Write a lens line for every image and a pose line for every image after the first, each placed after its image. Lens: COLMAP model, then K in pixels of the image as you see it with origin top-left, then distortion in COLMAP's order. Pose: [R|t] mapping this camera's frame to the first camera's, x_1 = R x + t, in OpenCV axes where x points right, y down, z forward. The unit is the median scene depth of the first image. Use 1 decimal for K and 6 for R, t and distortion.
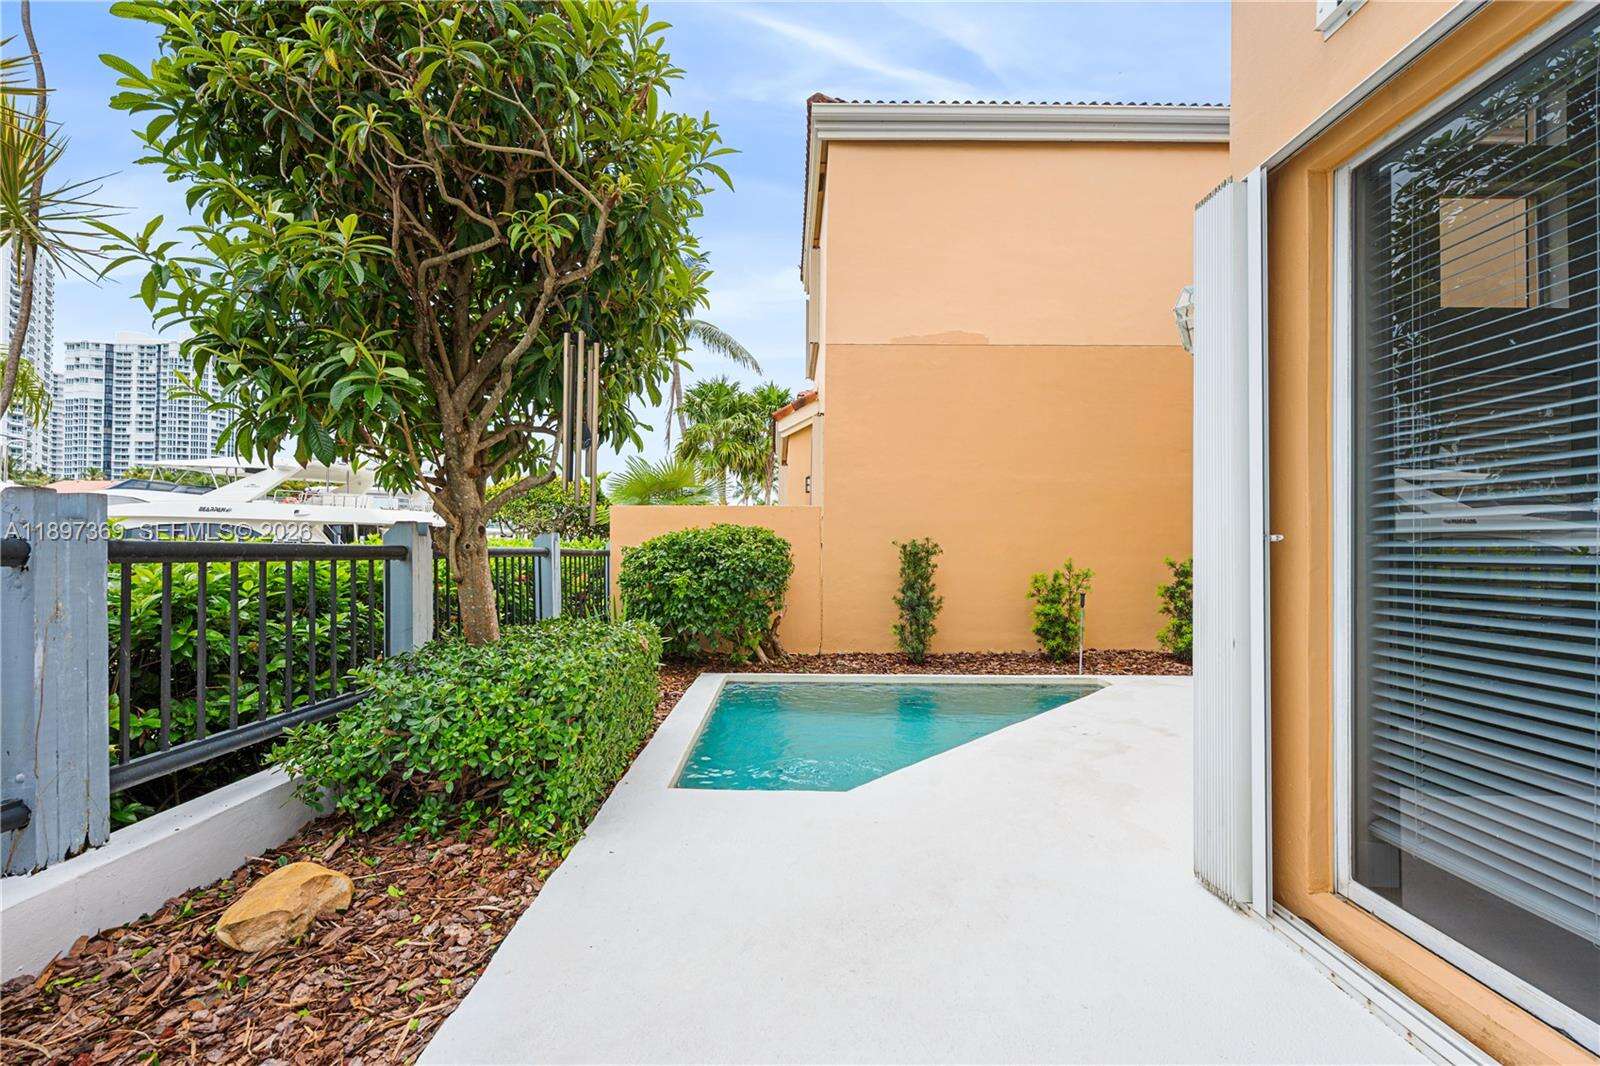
lens RADIAL K [[639.7, 0, 801.1], [0, 639.7, 538.2], [0, 0, 1]] dist [-0.002174, -0.000284]
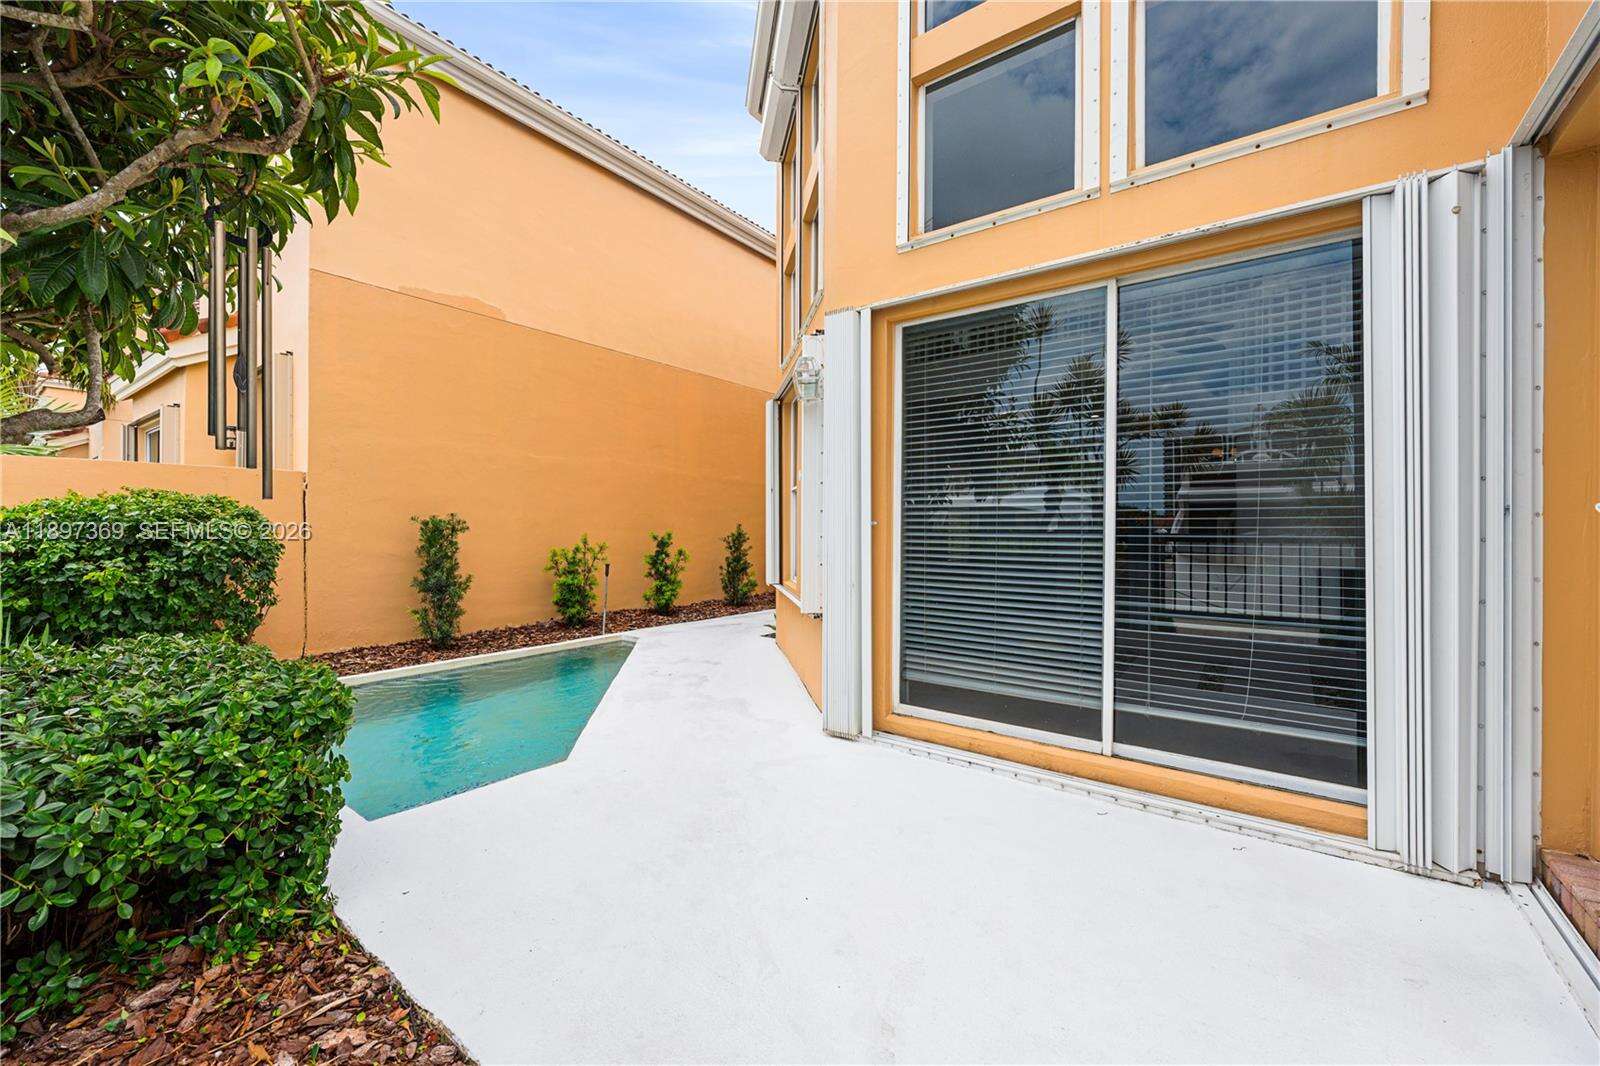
lens RADIAL K [[639.7, 0, 791.0], [0, 639.7, 530.5], [0, 0, 1]] dist [-0.002174, -0.000284]
pose [[0.600036, -0.007743, 0.799935, -0.262094], [-0.016958, 0.999605, 0.022396, -0.005625], [-0.799793, -0.027004, 0.599668, 0.039870]]
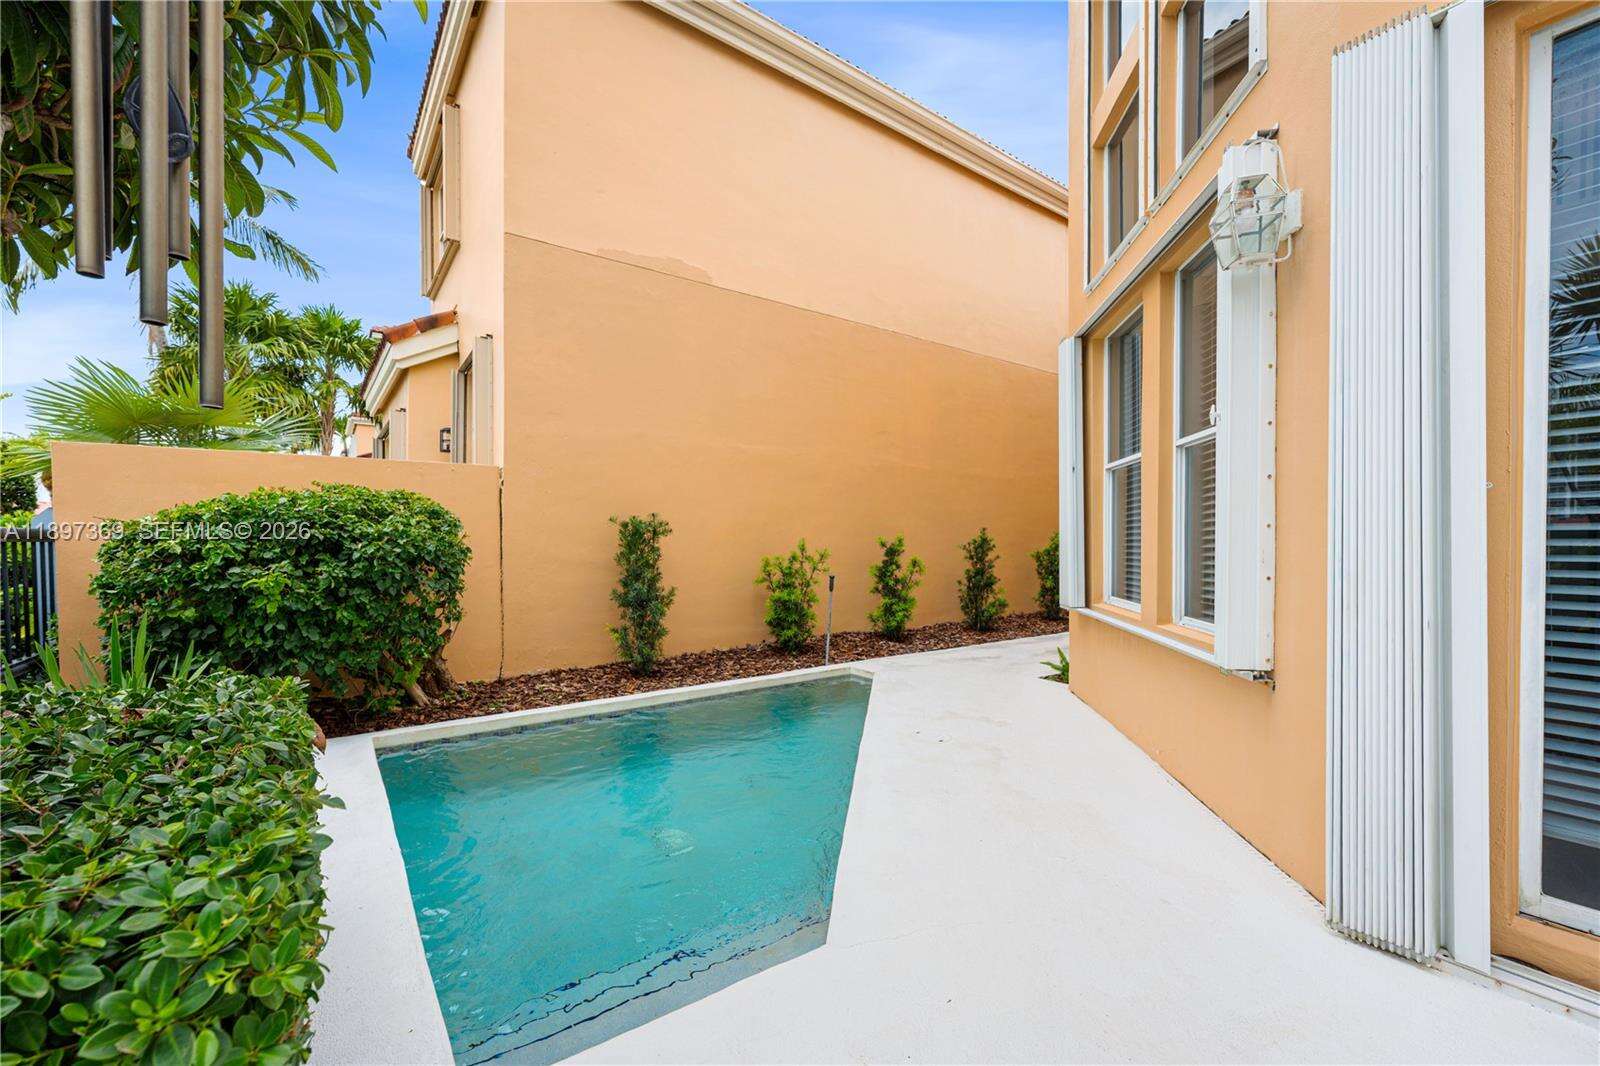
lens RADIAL K [[639.7, 0, 779.9], [0, 639.7, 546.1], [0, 0, 1]] dist [-0.002174, -0.000284]
pose [[0.815468, -0.012135, 0.578675, -0.133922], [-0.004336, 0.999624, 0.027074, 0.017765], [-0.578786, -0.024587, 0.815109, 0.278725]]
